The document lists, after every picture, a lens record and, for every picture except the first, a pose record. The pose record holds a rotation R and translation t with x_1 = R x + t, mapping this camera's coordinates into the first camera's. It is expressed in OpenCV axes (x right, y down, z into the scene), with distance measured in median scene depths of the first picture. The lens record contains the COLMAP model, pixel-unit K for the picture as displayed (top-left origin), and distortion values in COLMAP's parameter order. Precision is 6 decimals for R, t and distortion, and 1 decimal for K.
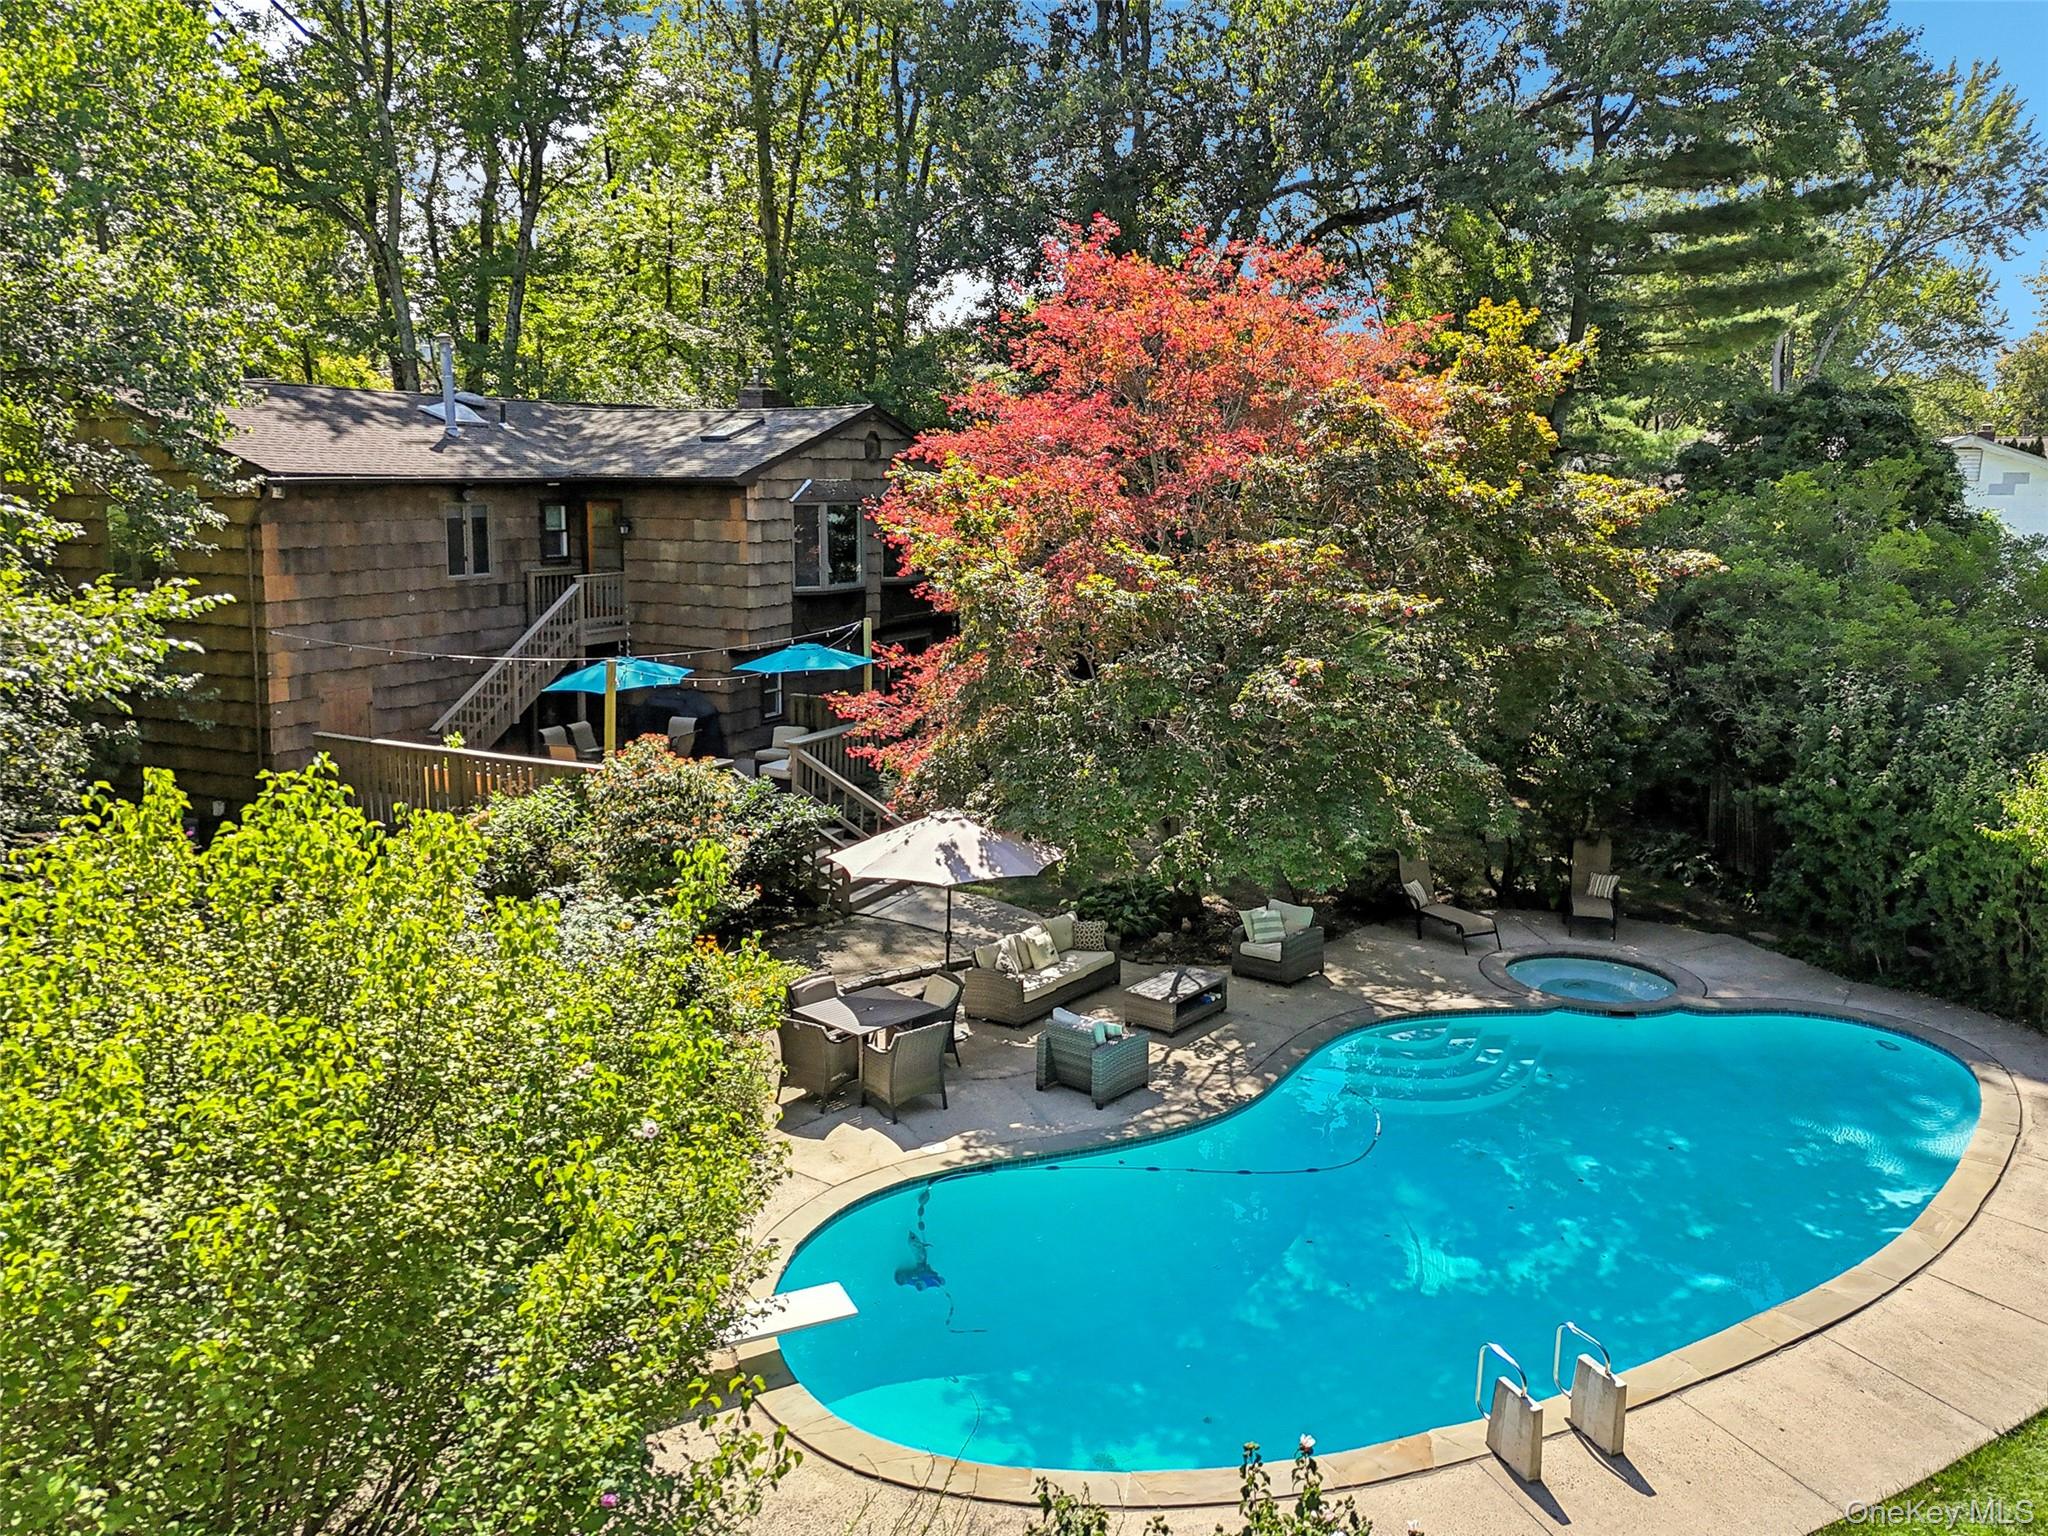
lens RADIAL K [[1411.9, 0, 1010.6], [0, 1411.9, 687.0], [0, 0, 1]] dist [0.087105, -0.003291]
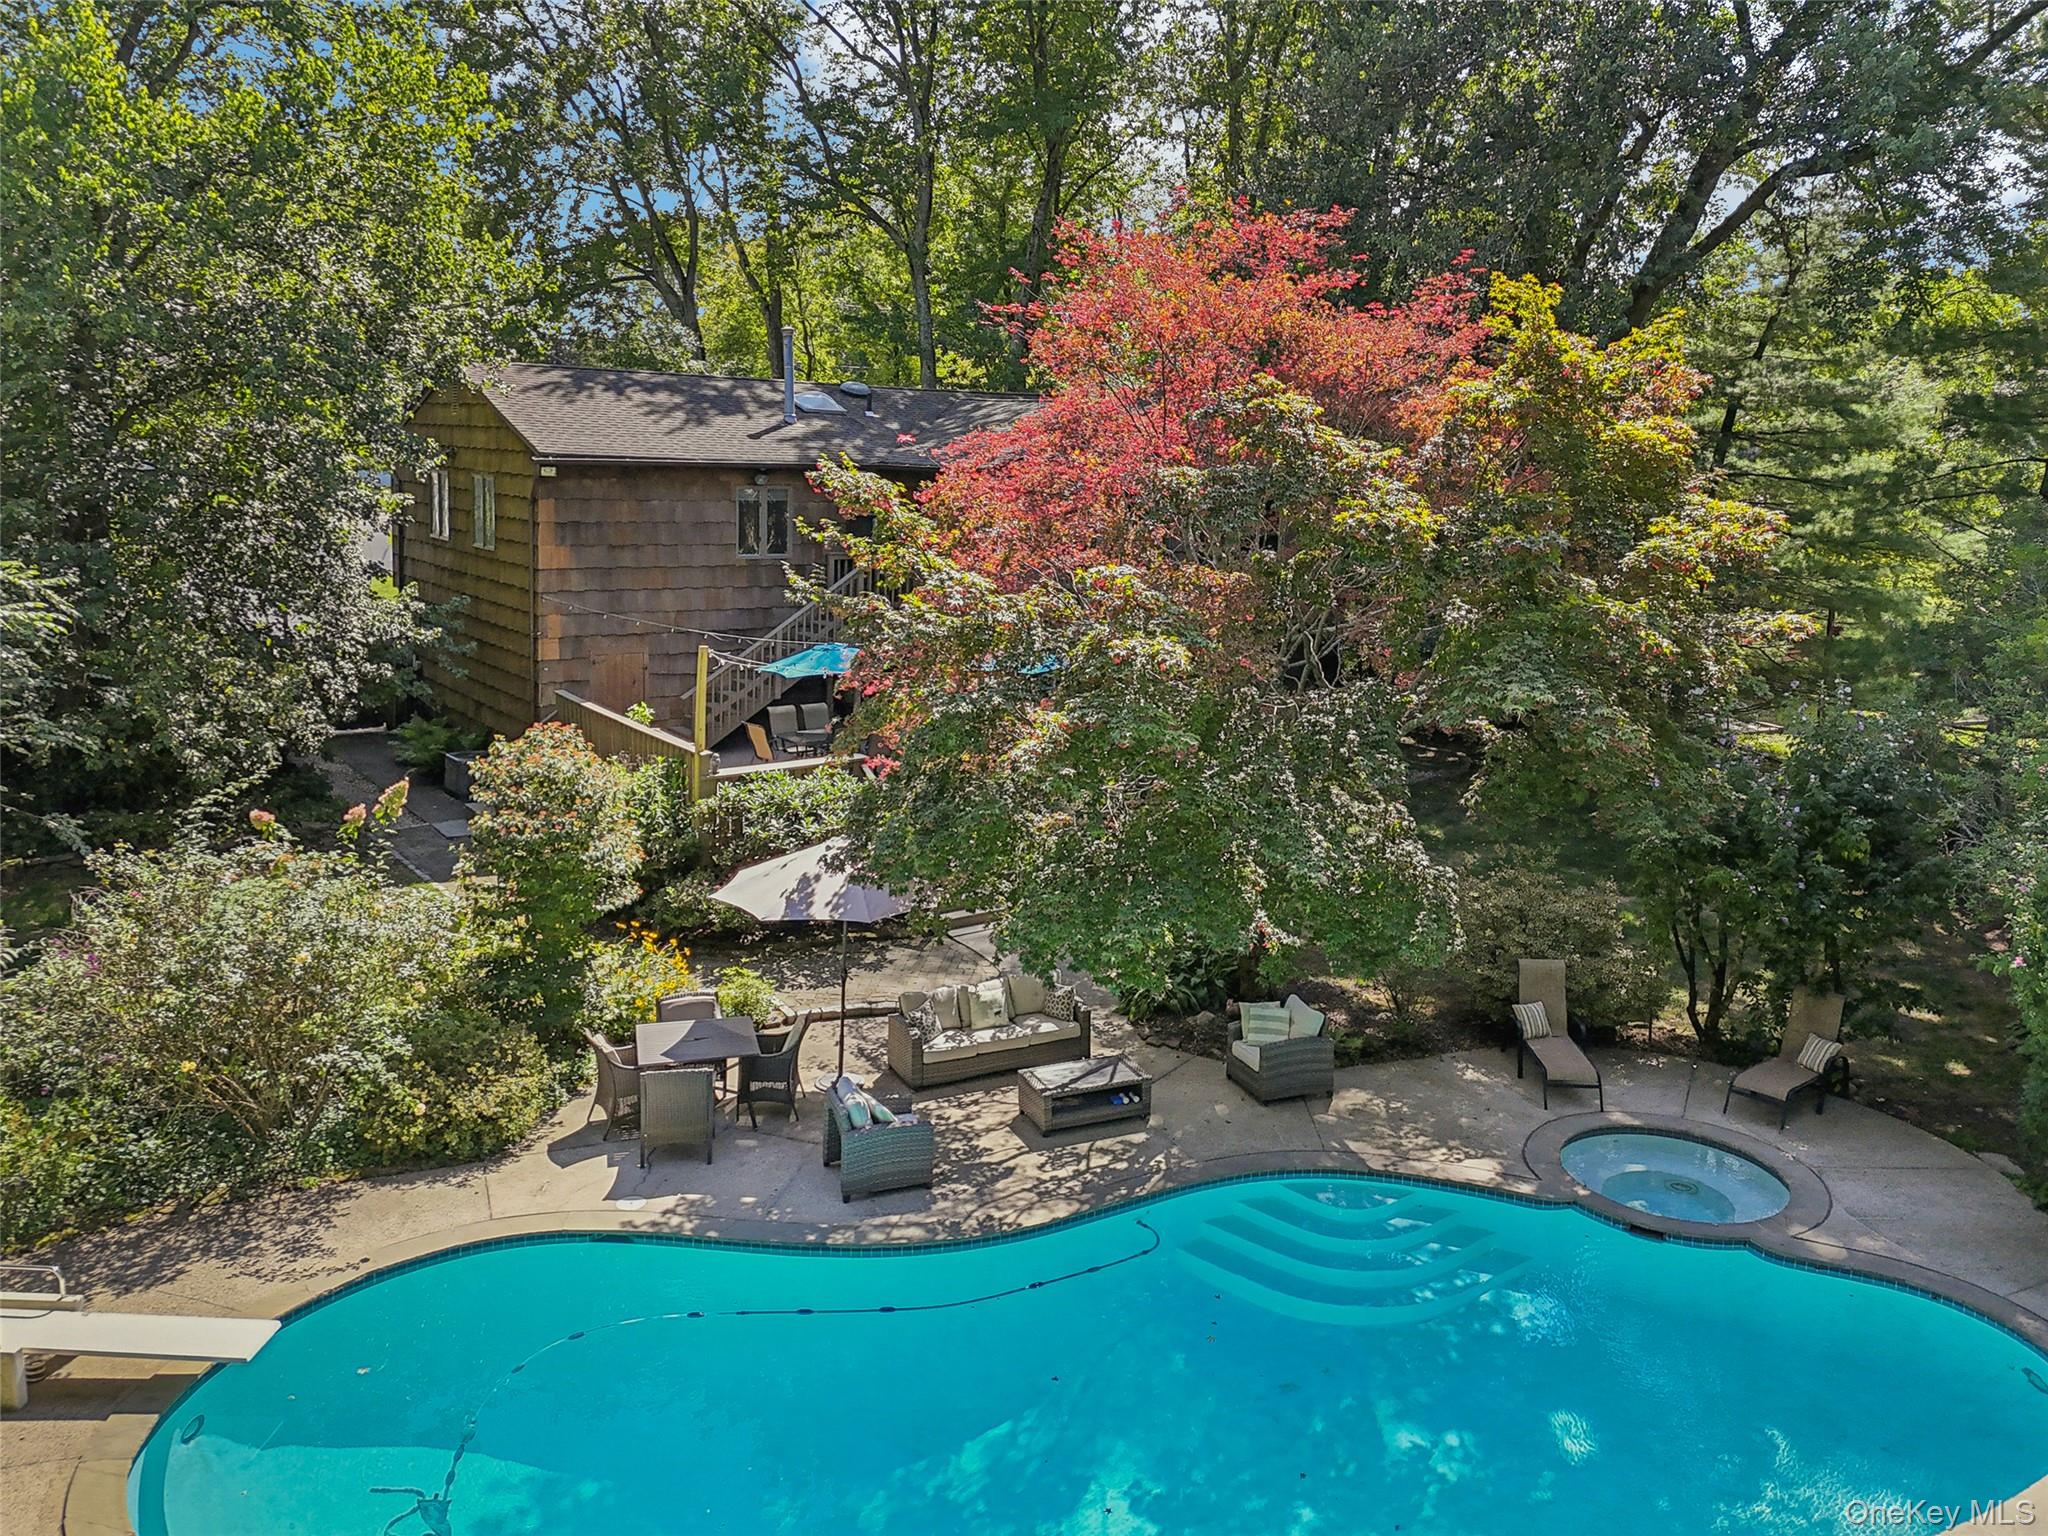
lens RADIAL K [[1437.5, 0, 1065.2], [0, 1437.5, 648.4], [0, 0, 1]] dist [0.059797, -0.009252]
pose [[0.902622, 0.072325, -0.424314, 0.332327], [-0.082289, 0.996595, -0.005178, -0.025707], [0.422495, 0.039590, 0.905500, 0.161204]]
